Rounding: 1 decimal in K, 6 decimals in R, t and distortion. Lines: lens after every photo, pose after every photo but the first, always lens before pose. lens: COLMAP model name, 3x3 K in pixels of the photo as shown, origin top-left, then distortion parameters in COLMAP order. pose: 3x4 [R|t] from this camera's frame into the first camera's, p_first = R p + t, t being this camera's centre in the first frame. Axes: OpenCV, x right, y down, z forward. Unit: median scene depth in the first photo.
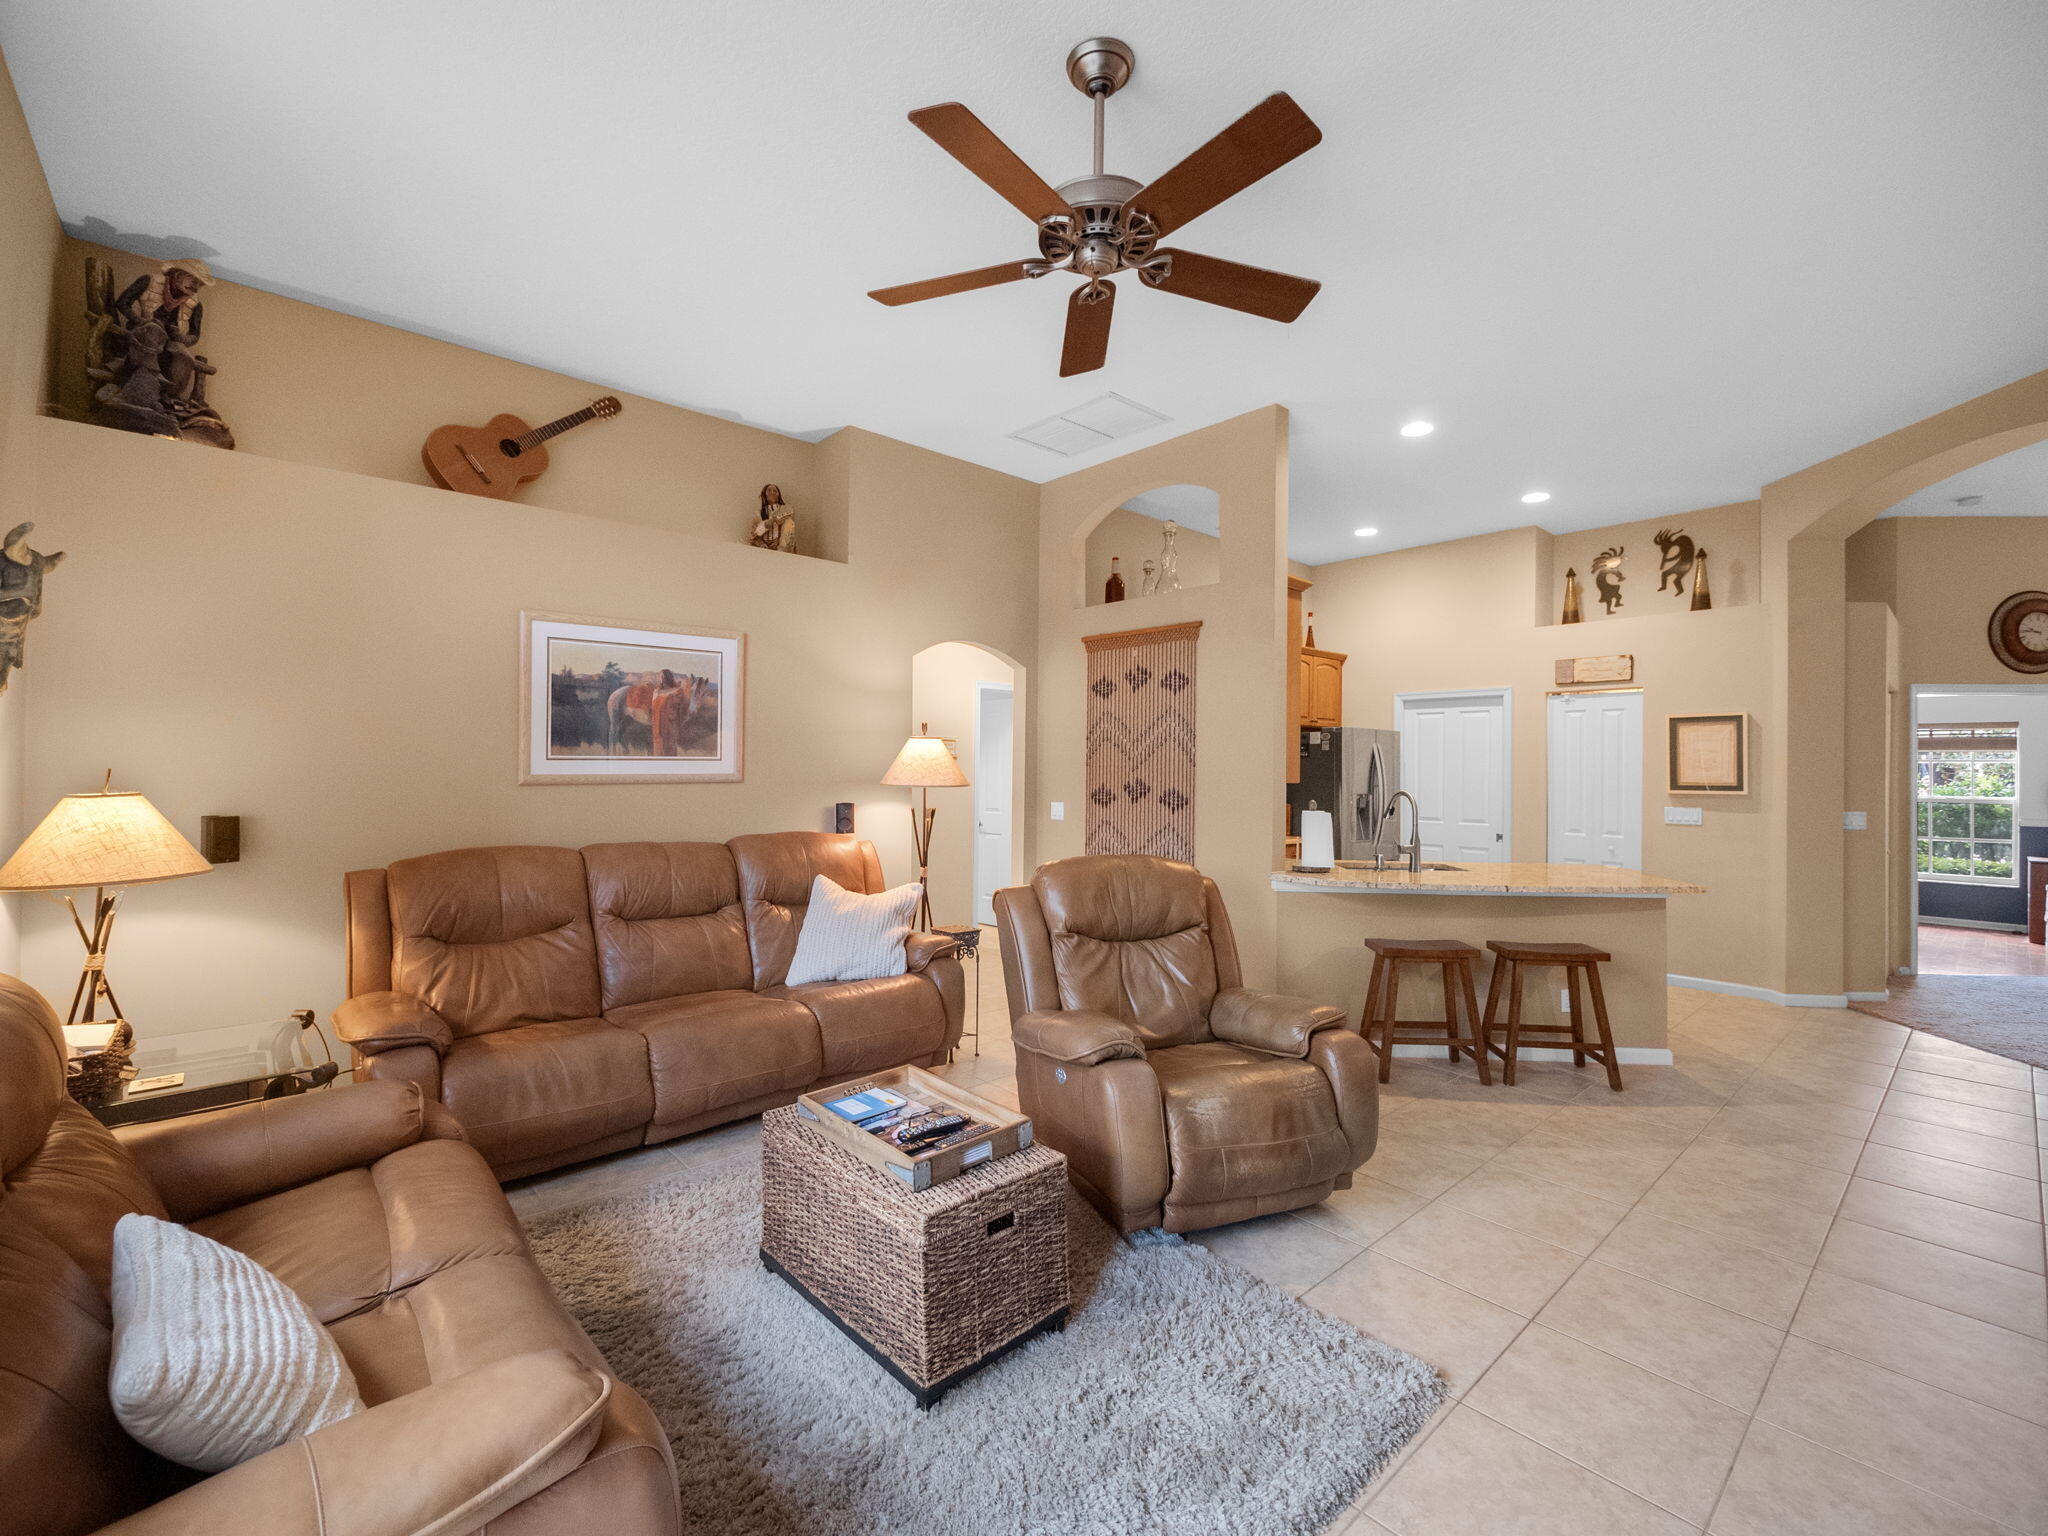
lens RADIAL K [[874.4, 0, 1024.5], [0, 874.4, 764.7], [0, 0, 1]] dist [-0.003804, -0.000292]
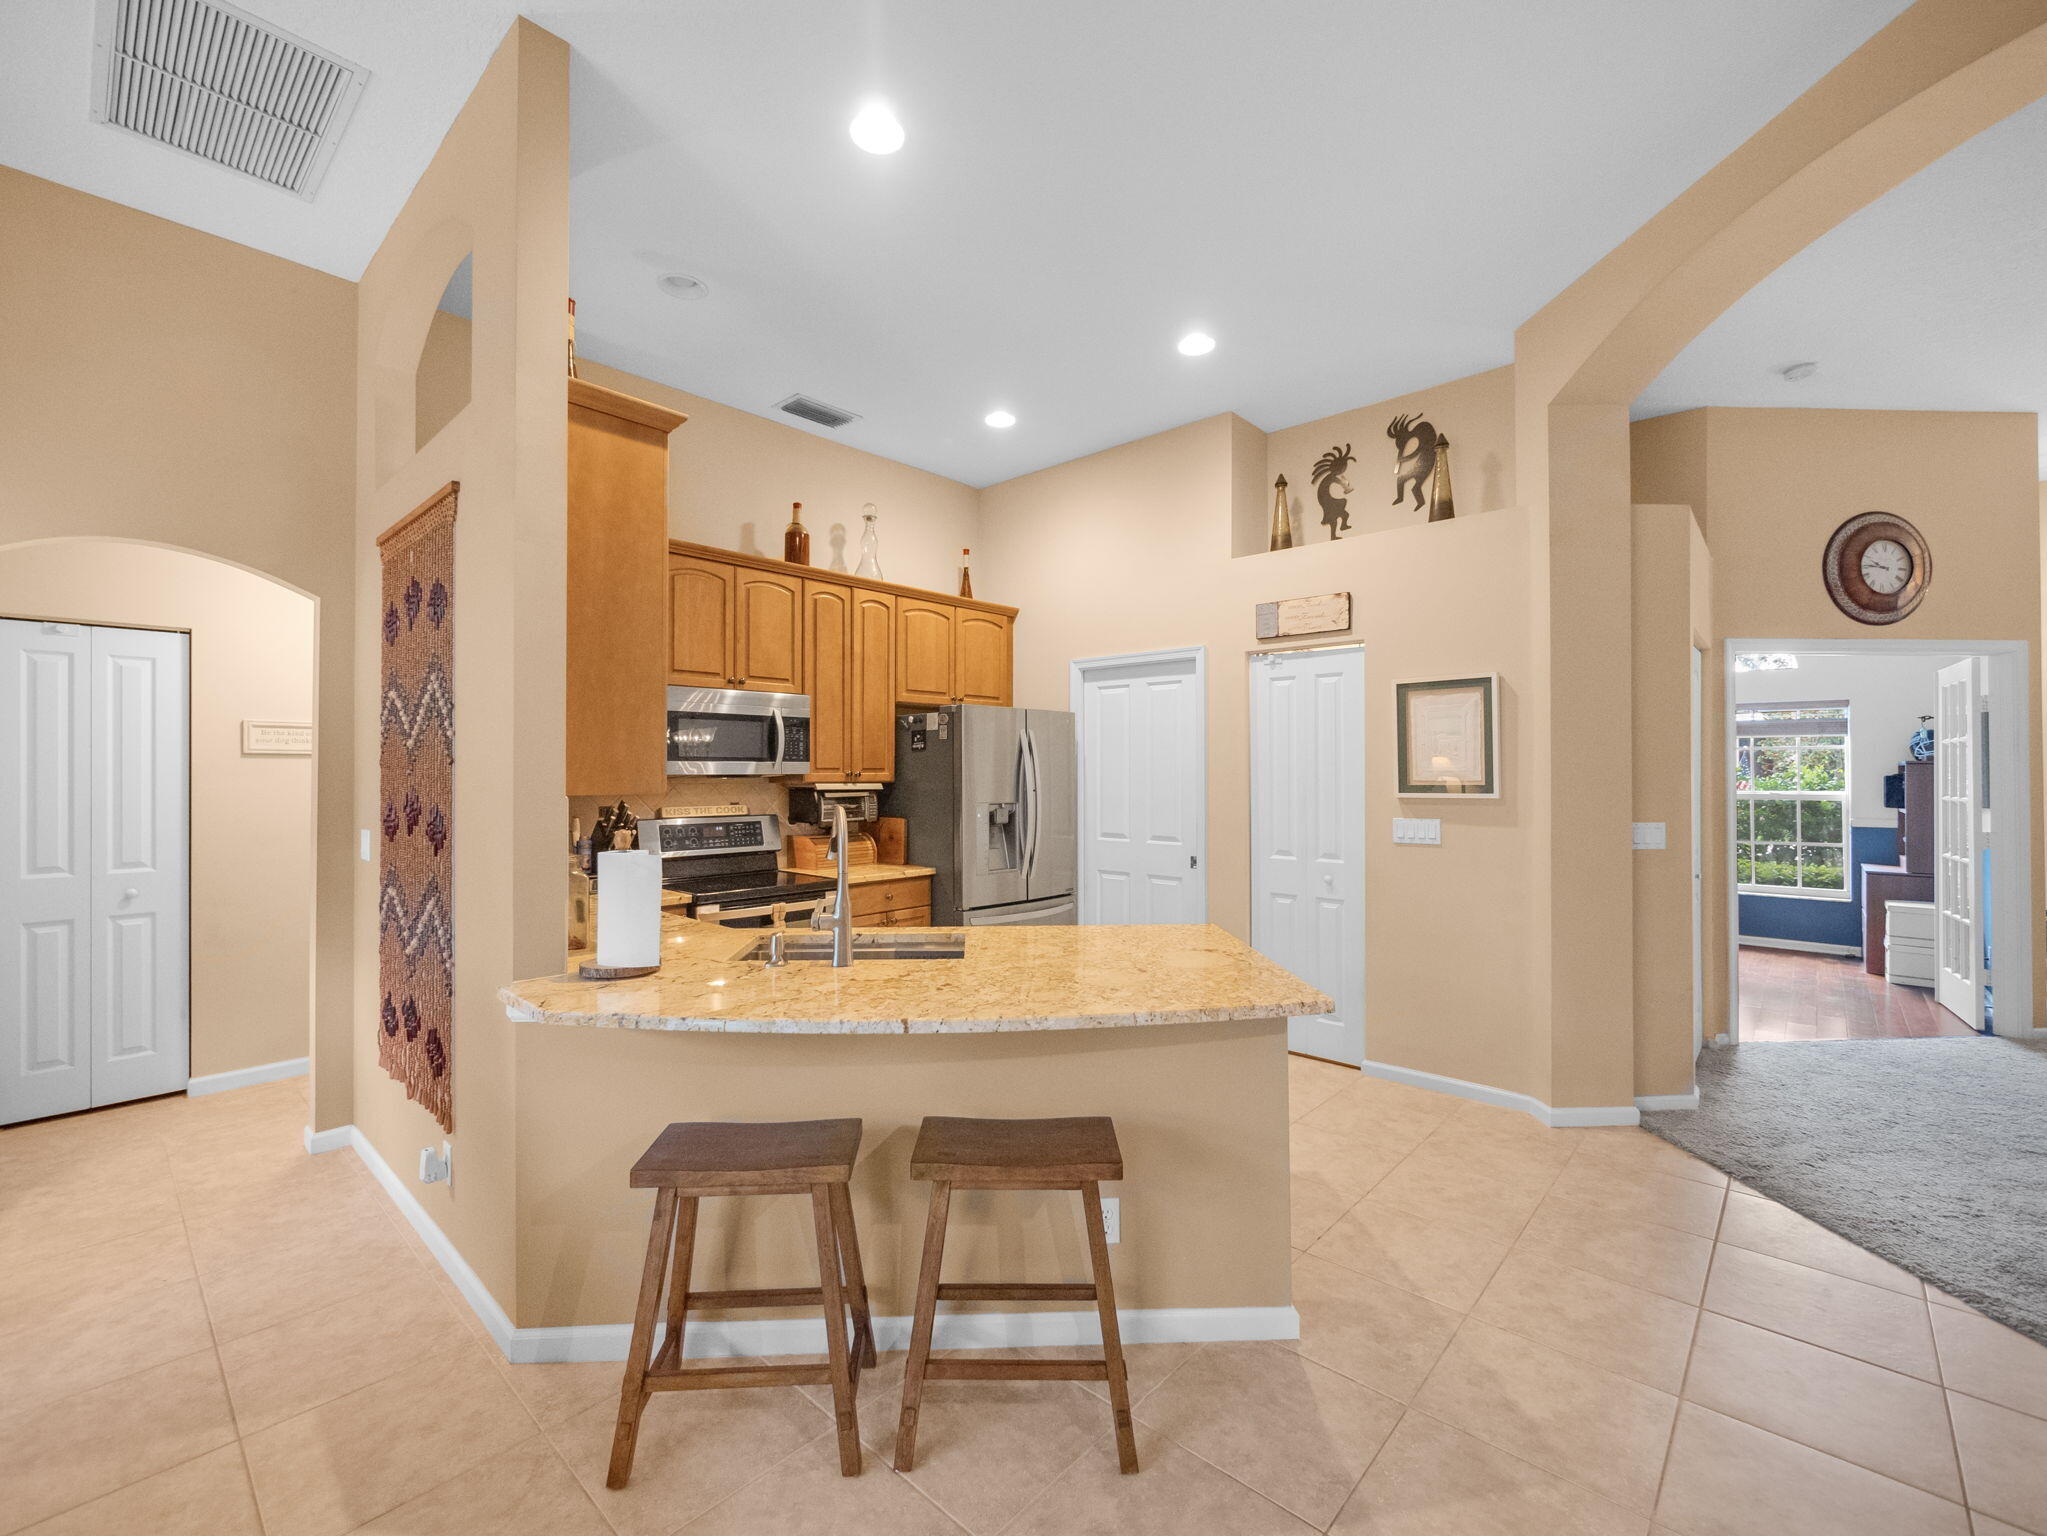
lens RADIAL K [[874.0, 0, 1021.1], [0, 874.0, 767.3], [0, 0, 1]] dist [-0.003804, -0.000292]
pose [[0.994132, -0.011977, 0.107512, 0.362136], [0.011731, 0.999927, 0.002915, 0.004164], [-0.107539, -0.001637, 0.994200, 0.348606]]
